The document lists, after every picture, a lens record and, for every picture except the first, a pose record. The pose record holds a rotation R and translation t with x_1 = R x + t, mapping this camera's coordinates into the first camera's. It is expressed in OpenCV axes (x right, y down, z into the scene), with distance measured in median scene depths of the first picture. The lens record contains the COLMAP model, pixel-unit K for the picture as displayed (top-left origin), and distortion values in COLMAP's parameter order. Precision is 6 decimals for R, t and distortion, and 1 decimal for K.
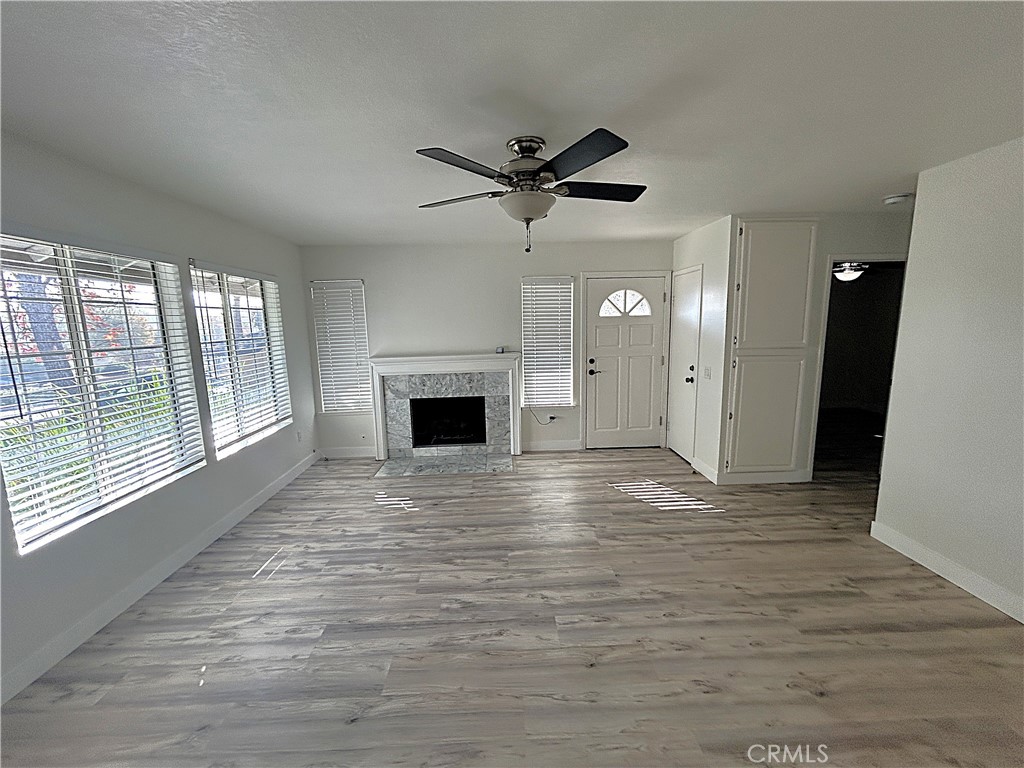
lens RADIAL K [[416.2, 0, 510.9], [0, 416.2, 386.3], [0, 0, 1]] dist [0.000576, 0.000762]
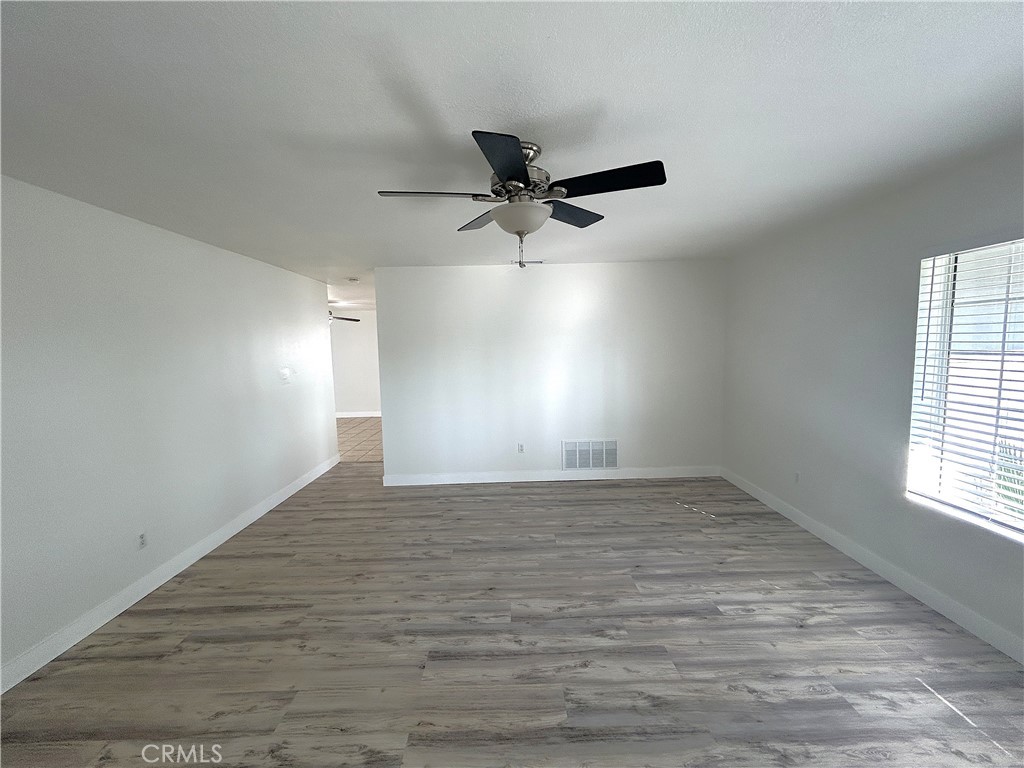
lens RADIAL K [[416.2, 0, 510.0], [0, 416.2, 386.6], [0, 0, 1]] dist [0.000576, 0.000762]
pose [[-0.998521, 0.040390, 0.036405, 0.043211], [0.048331, 0.966032, 0.253861, -0.279358], [-0.024915, 0.255245, -0.966555, 1.797586]]
